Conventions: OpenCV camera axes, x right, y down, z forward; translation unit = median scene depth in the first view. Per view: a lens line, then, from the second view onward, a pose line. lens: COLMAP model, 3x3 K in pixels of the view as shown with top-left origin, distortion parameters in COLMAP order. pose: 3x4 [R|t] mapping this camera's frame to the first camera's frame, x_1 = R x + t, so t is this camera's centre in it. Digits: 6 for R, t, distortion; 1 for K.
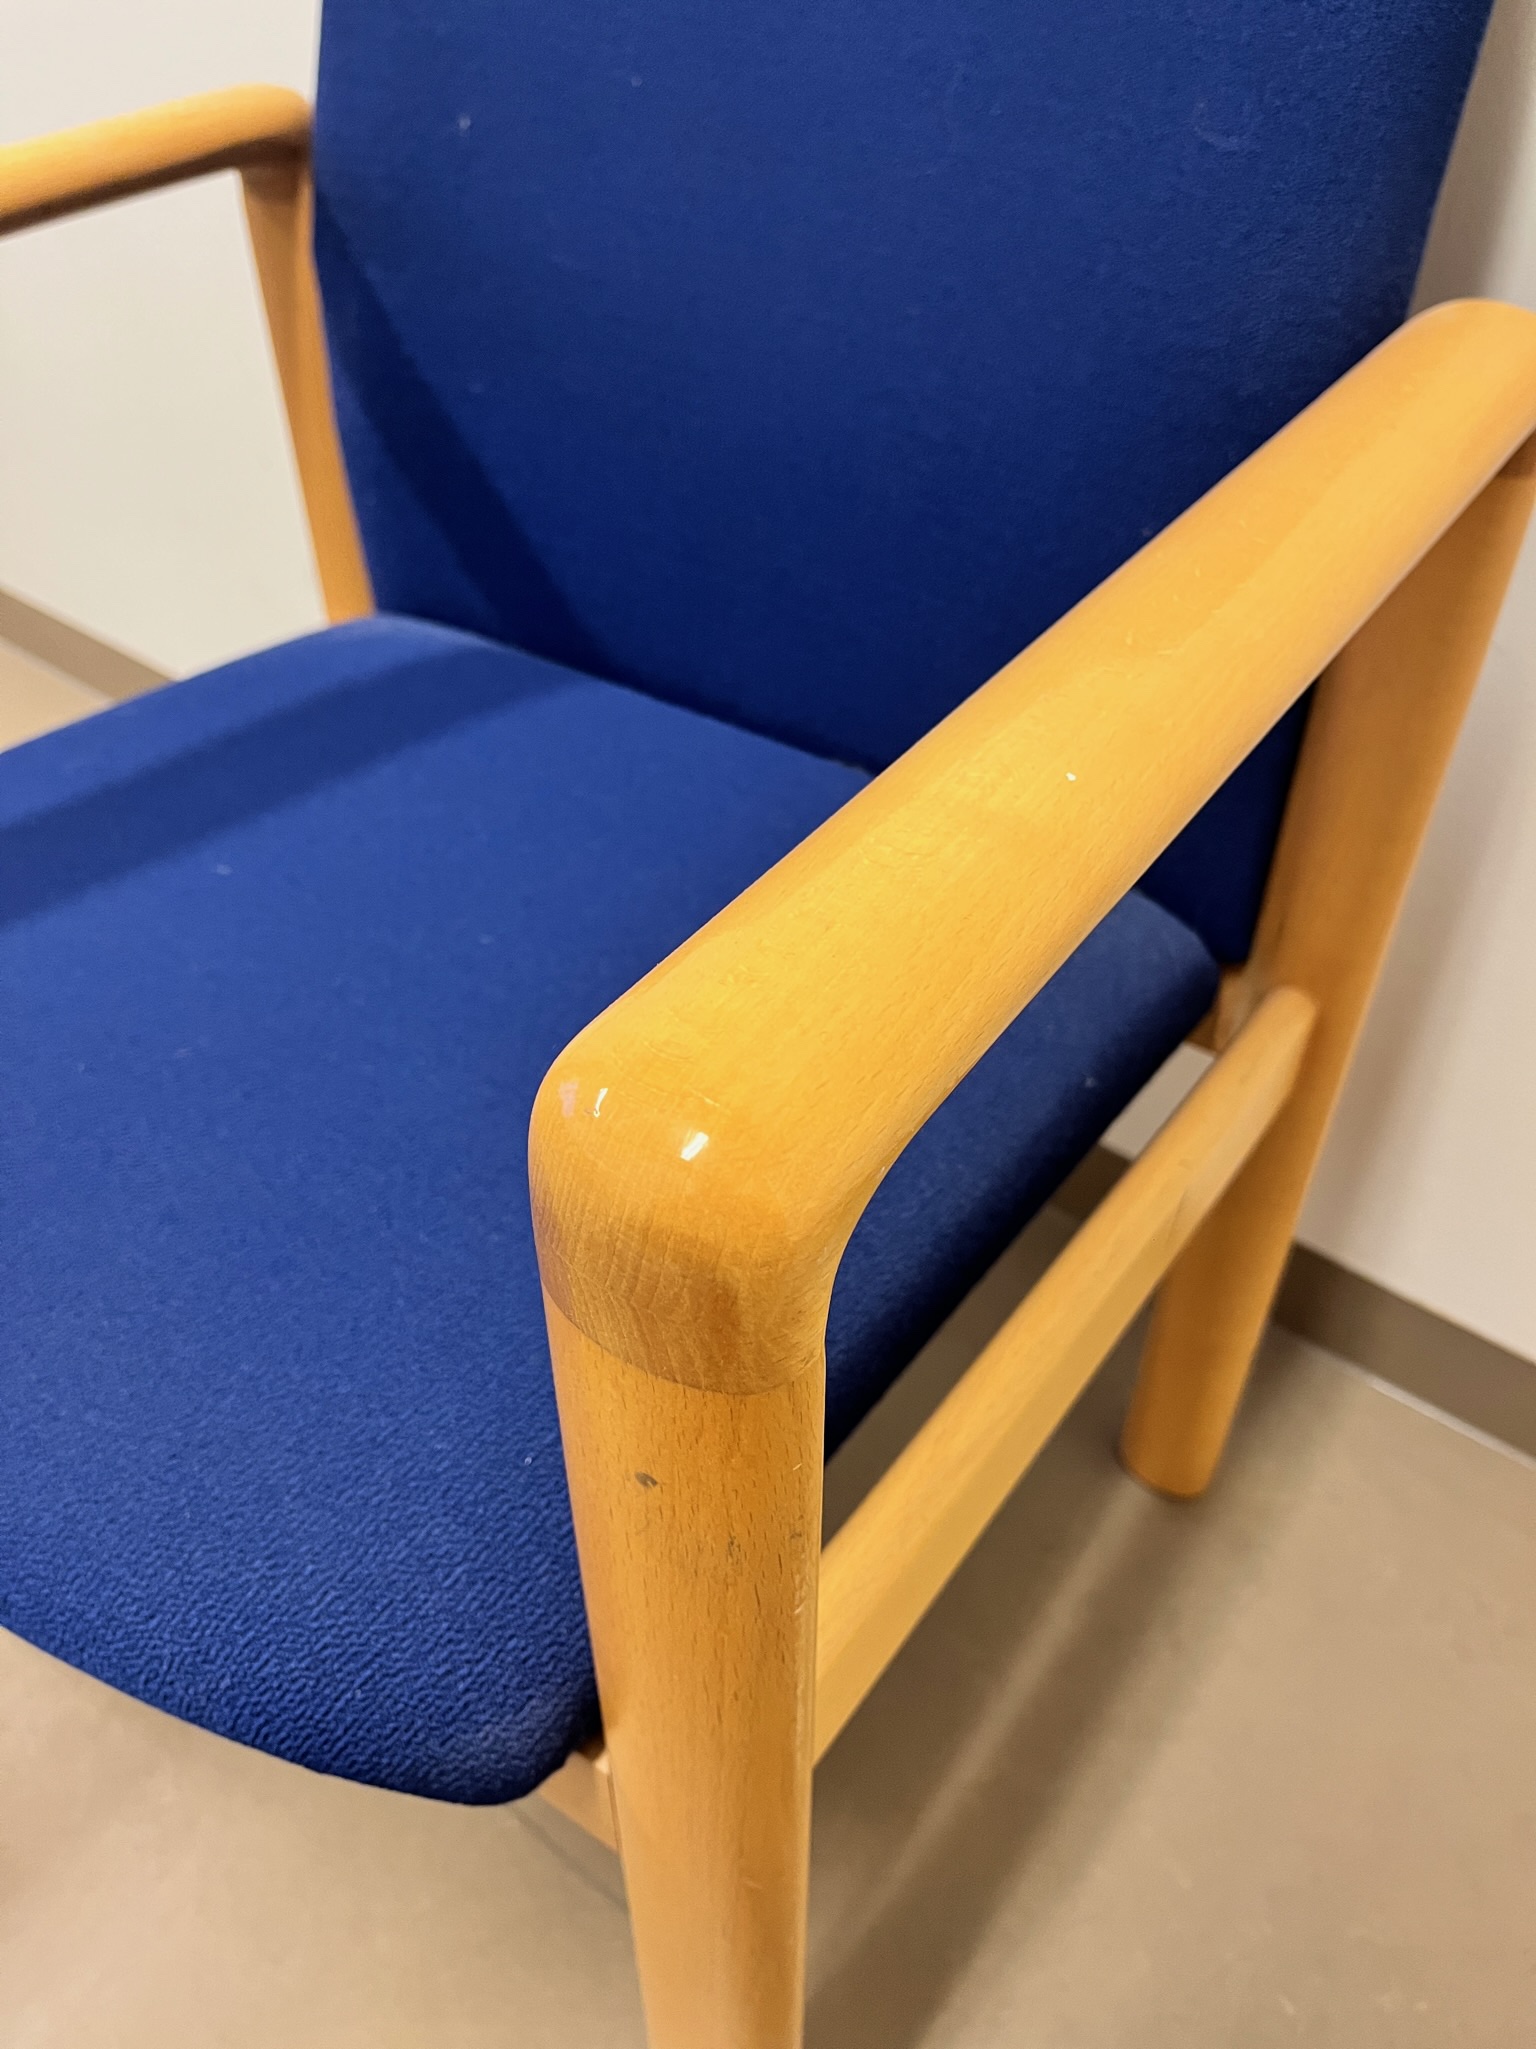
lens RADIAL K [[1707.6, 0, 774.2], [0, 1707.6, 1032.6], [0, 0, 1]] dist [0.039863, -0.102871]
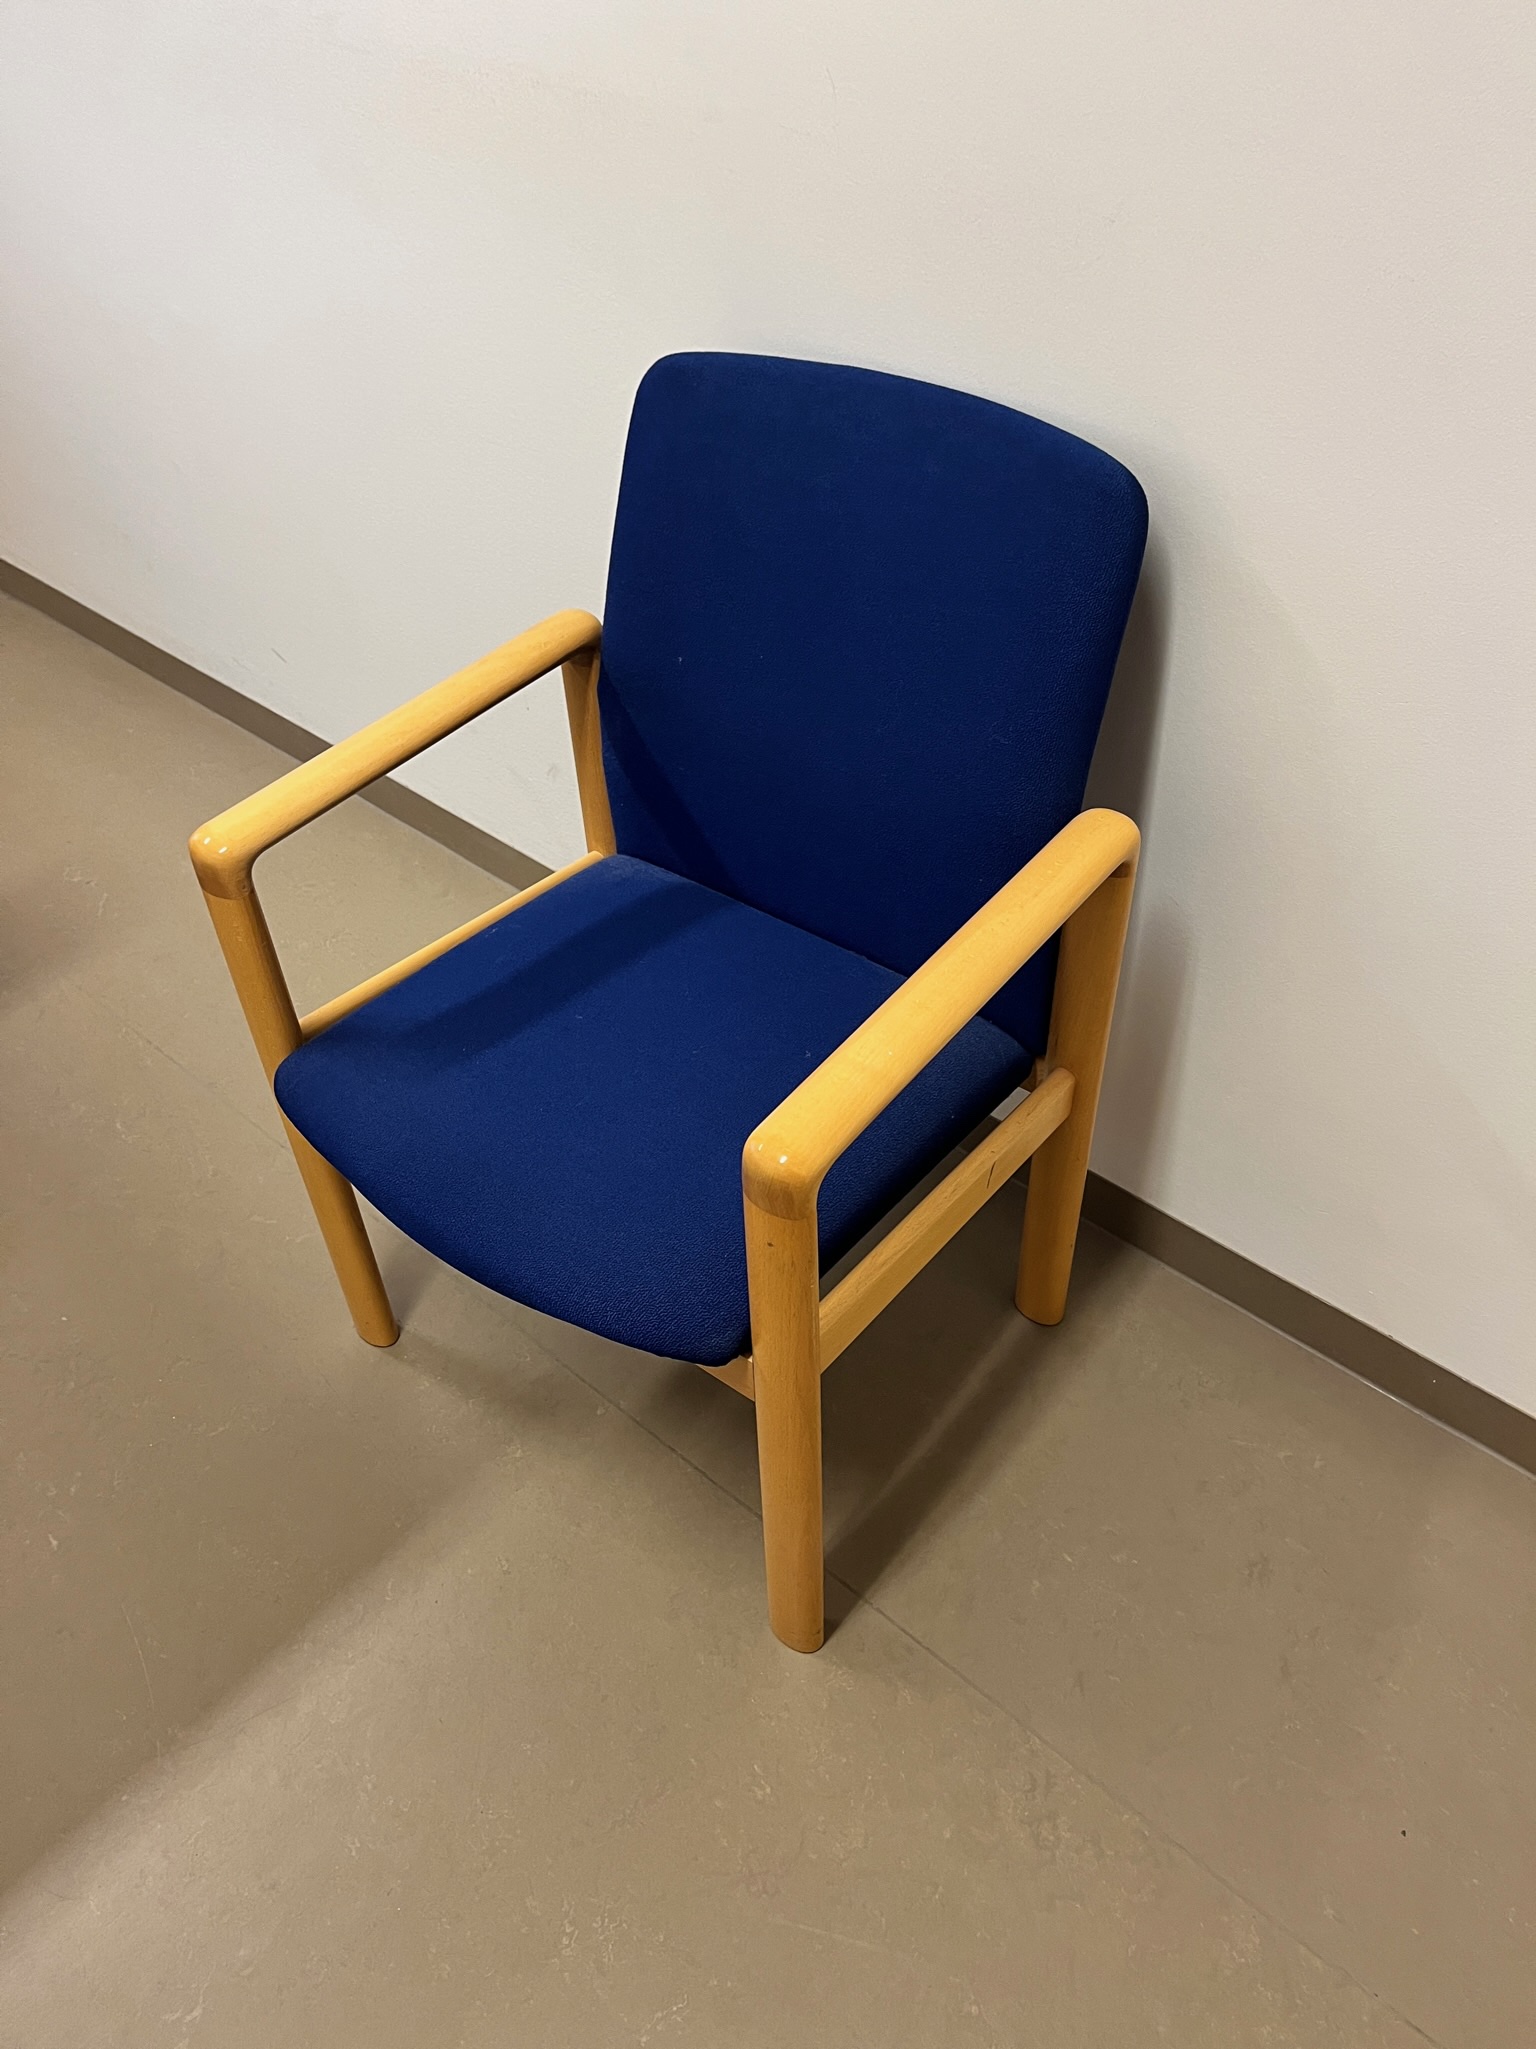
lens RADIAL K [[1707.6, 0, 766.5], [0, 1707.6, 1025.3], [0, 0, 1]] dist [0.039863, -0.102871]
pose [[0.998381, 0.009785, -0.056029, 0.047972], [-0.008127, 0.999524, 0.029748, -0.129088], [0.056294, -0.029244, 0.997986, -1.062931]]
